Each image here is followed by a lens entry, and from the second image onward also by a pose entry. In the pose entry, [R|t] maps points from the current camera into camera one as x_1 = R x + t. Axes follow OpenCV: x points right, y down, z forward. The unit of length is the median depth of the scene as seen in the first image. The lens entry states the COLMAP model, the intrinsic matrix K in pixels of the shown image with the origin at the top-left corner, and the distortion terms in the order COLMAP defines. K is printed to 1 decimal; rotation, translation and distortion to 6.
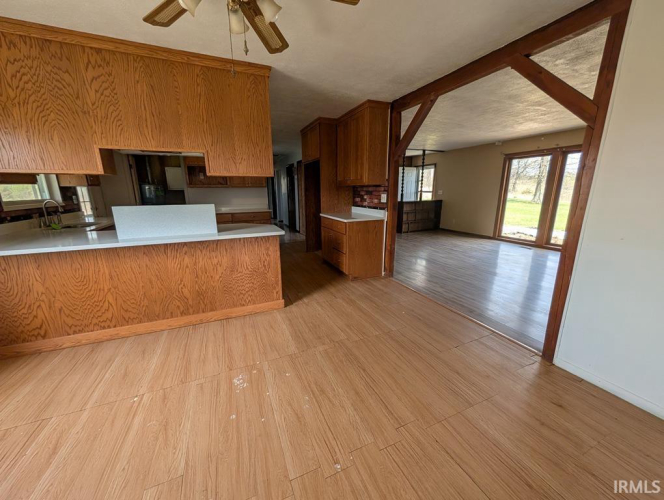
lens RADIAL K [[257.0, 0, 332.8], [0, 257.0, 252.6], [0, 0, 1]] dist [0.000581, -0.000186]
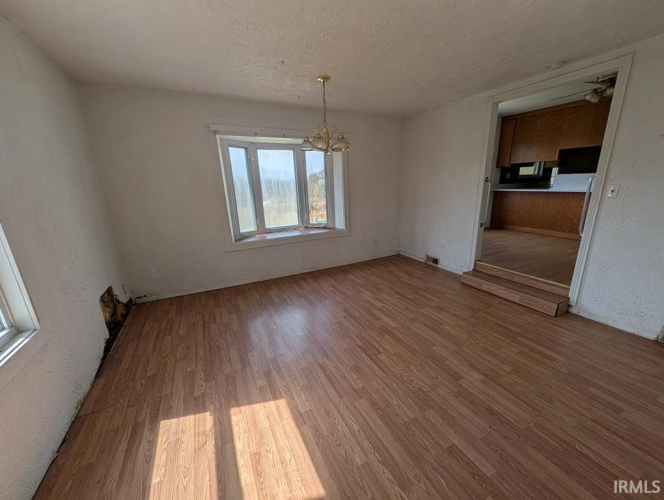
lens RADIAL K [[257.0, 0, 330.7], [0, 257.0, 251.2], [0, 0, 1]] dist [0.000581, -0.000186]
pose [[0.045587, 0.254728, -0.965938, 1.322701], [-0.209552, 0.947868, 0.240073, 0.312531], [0.976734, 0.191470, 0.096589, -0.965428]]
